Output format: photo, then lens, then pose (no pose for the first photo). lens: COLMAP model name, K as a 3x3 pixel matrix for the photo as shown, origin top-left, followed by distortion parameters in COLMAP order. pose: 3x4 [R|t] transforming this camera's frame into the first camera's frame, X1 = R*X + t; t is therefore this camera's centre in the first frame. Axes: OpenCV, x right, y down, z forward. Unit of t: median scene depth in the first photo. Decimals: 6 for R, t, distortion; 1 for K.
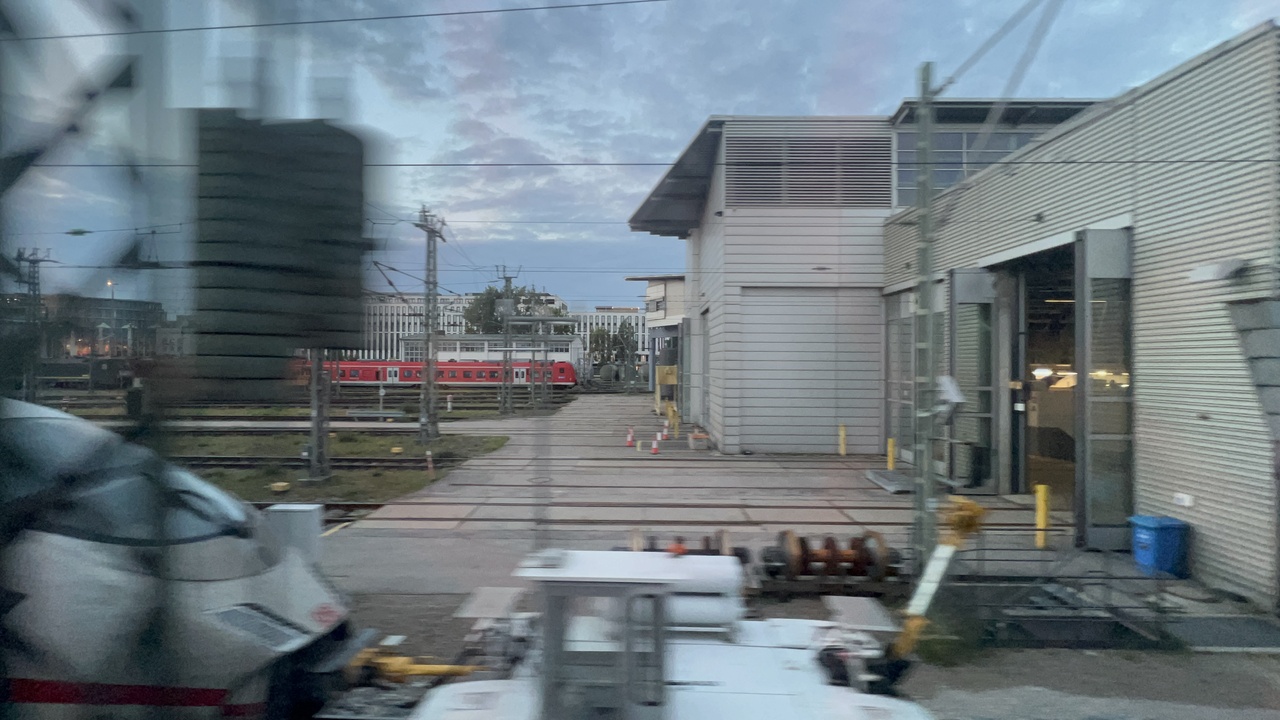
lens RADIAL K [[598.8, 0, 642.3], [0, 598.8, 358.4], [0, 0, 1]] dist [-0.002084, 0.001750]
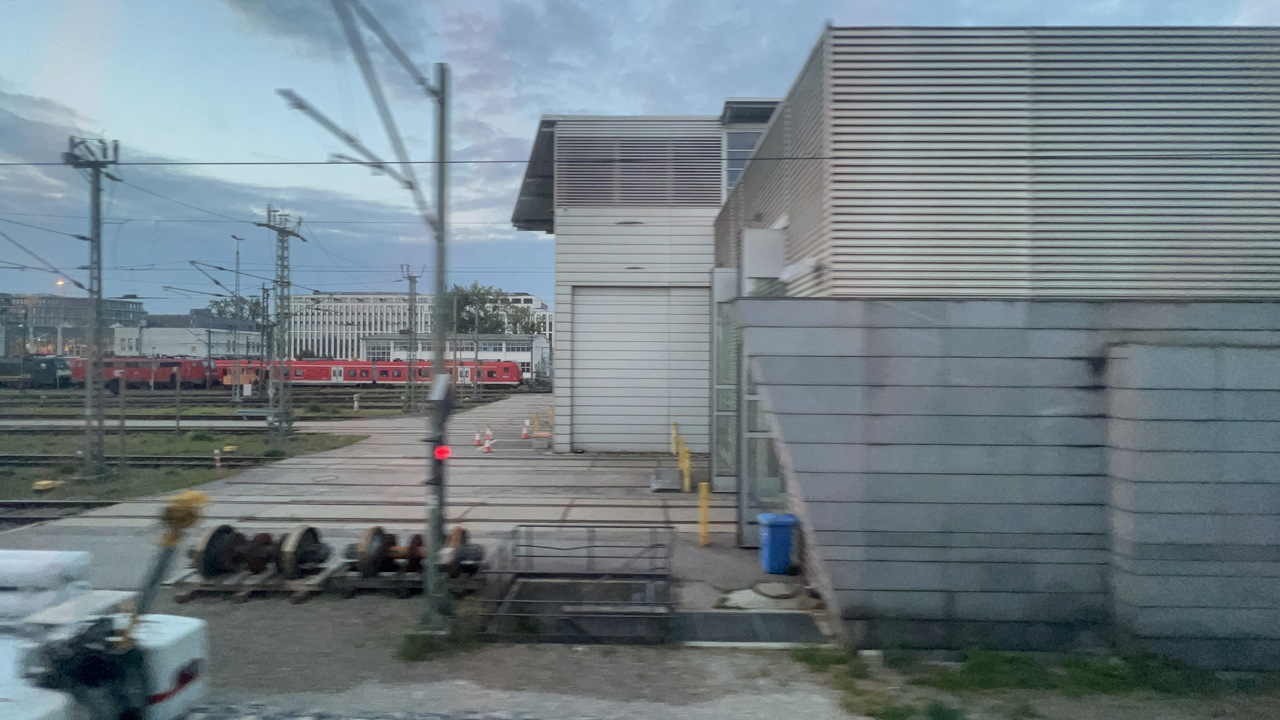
lens RADIAL K [[598.8, 0, 644.5], [0, 598.8, 358.3], [0, 0, 1]] dist [-0.002084, 0.001750]
pose [[0.999999, 0.000152, 0.001704, 0.283740], [-0.000153, 1.000000, 0.000709, 0.000753], [-0.001704, -0.000710, 0.999998, -0.003494]]
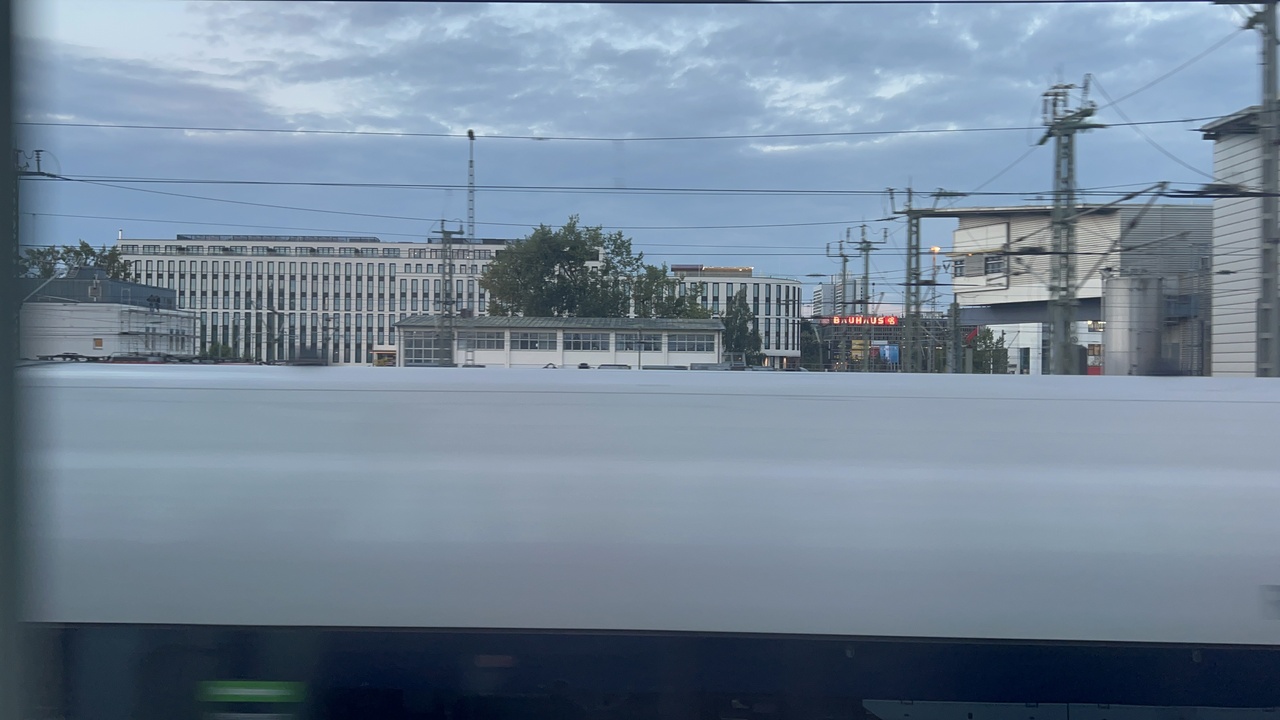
lens RADIAL K [[1121.4, 0, 639.1], [0, 1121.4, 366.9], [0, 0, 1]] dist [0.083809, -0.110896]
pose [[0.999984, 0.005450, 0.001638, -0.817157], [-0.005457, 0.999976, 0.004328, -0.001945], [-0.001615, -0.004337, 0.999989, 0.007064]]
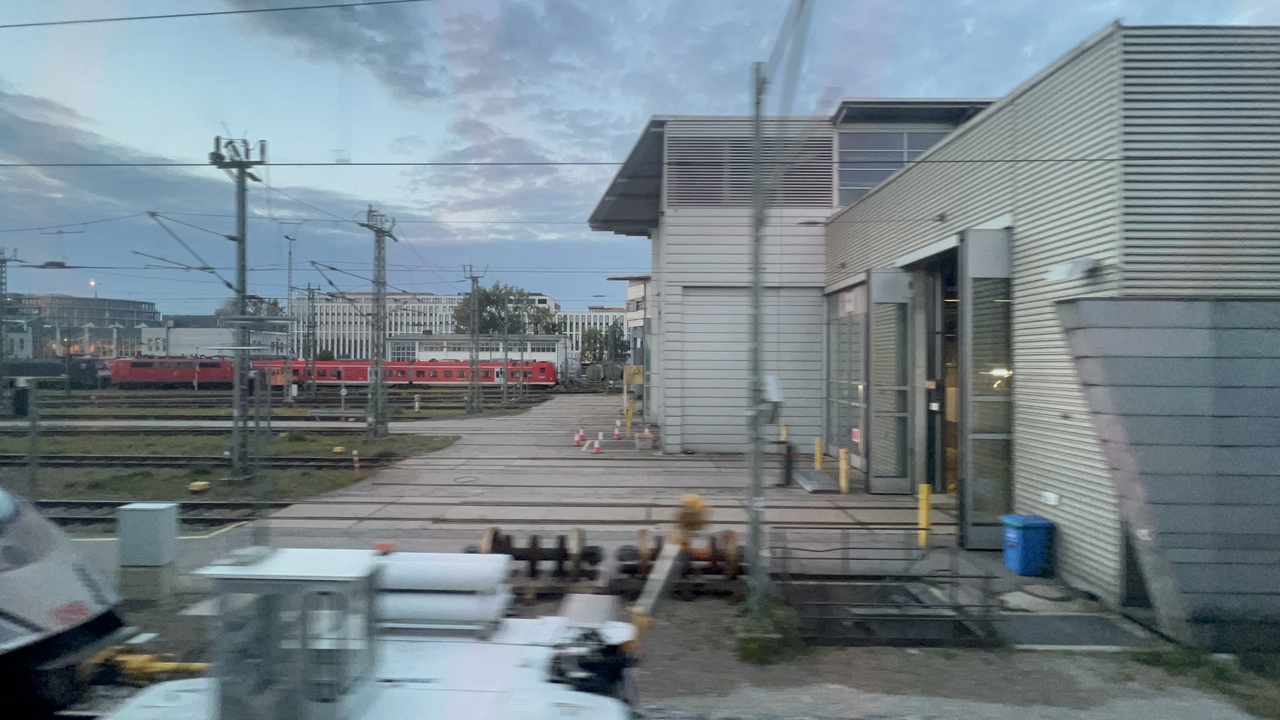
lens RADIAL K [[598.8, 0, 643.0], [0, 598.8, 358.4], [0, 0, 1]] dist [-0.002084, 0.001750]
pose [[1.000000, 0.000256, 0.000860, 0.098006], [-0.000256, 1.000000, 0.000320, 0.000307], [-0.000860, -0.000320, 1.000000, -0.001063]]
